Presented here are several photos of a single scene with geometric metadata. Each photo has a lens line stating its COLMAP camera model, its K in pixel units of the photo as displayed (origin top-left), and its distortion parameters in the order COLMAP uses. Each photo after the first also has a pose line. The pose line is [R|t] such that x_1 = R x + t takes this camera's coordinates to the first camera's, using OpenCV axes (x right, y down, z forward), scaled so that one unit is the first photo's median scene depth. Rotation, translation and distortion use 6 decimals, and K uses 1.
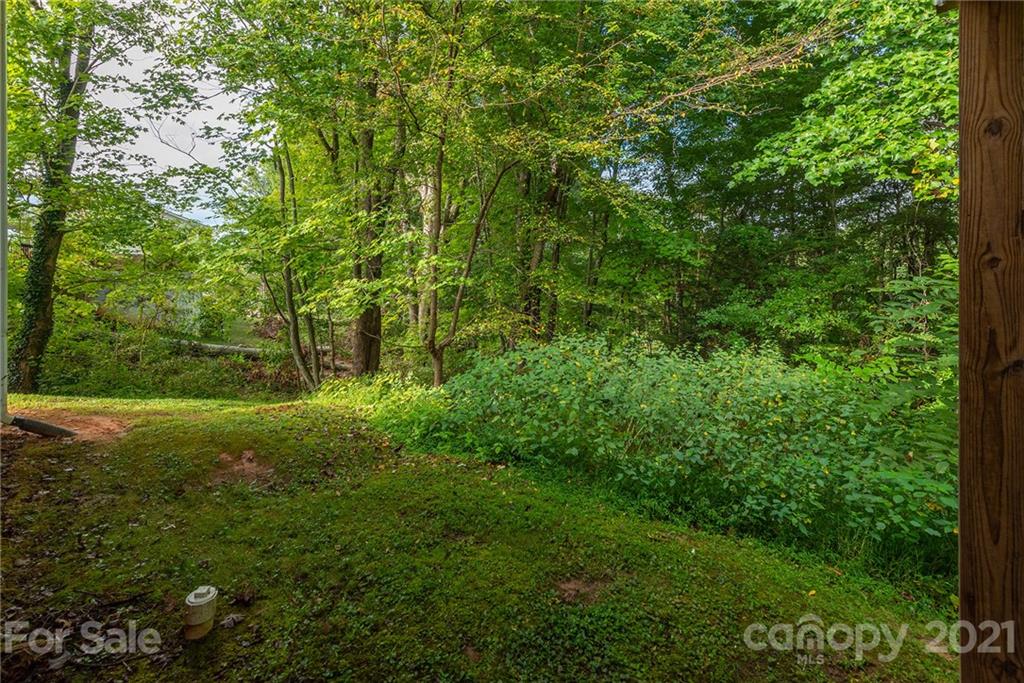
lens RADIAL K [[422.4, 0, 493.7], [0, 422.4, 280.1], [0, 0, 1]] dist [0.006800, -0.000075]
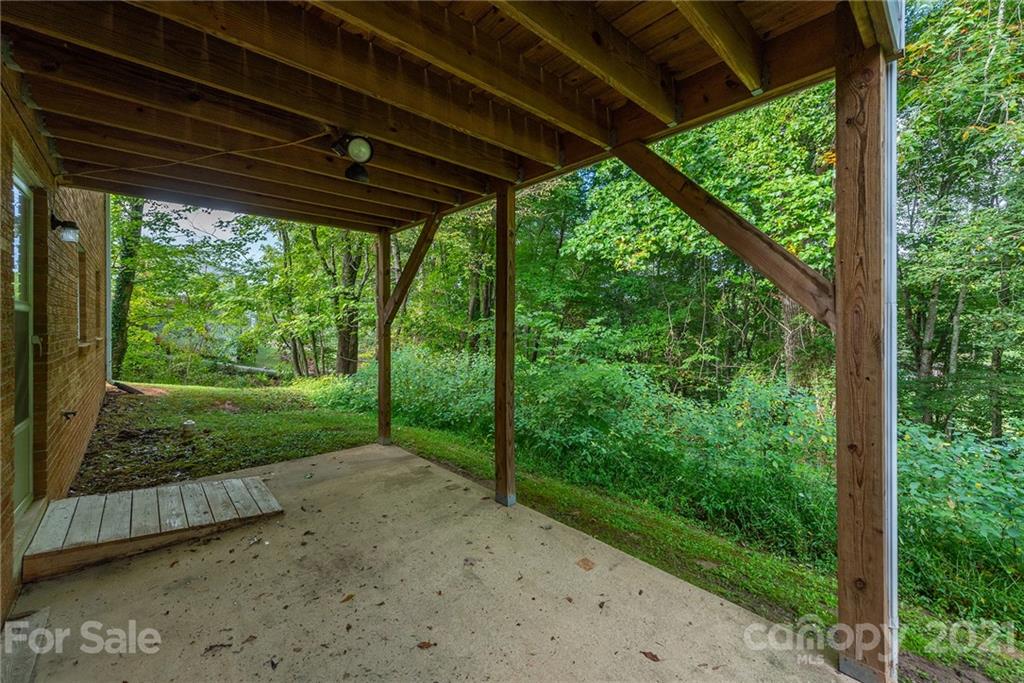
lens RADIAL K [[403.8, 0, 509.1], [0, 403.8, 324.1], [0, 0, 1]] dist [0.010440, -0.000638]
pose [[0.999219, 0.006040, -0.039059, 0.928844], [-0.005621, 0.999925, 0.010838, 0.020309], [0.039122, -0.010610, 0.999178, -0.973139]]
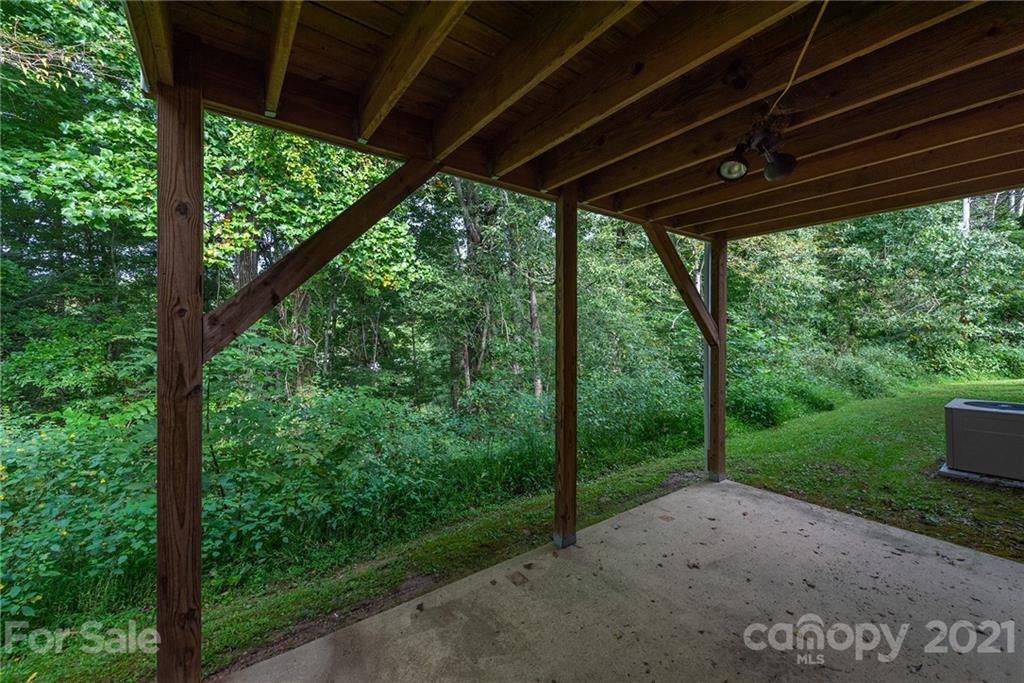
lens RADIAL K [[403.8, 0, 509.6], [0, 403.8, 338.1], [0, 0, 1]] dist [0.010440, -0.000638]
pose [[0.154822, -0.005041, 0.987929, 0.031946], [-0.009360, 0.999935, 0.006569, 0.006100], [-0.987898, -0.010264, 0.154765, -0.059248]]
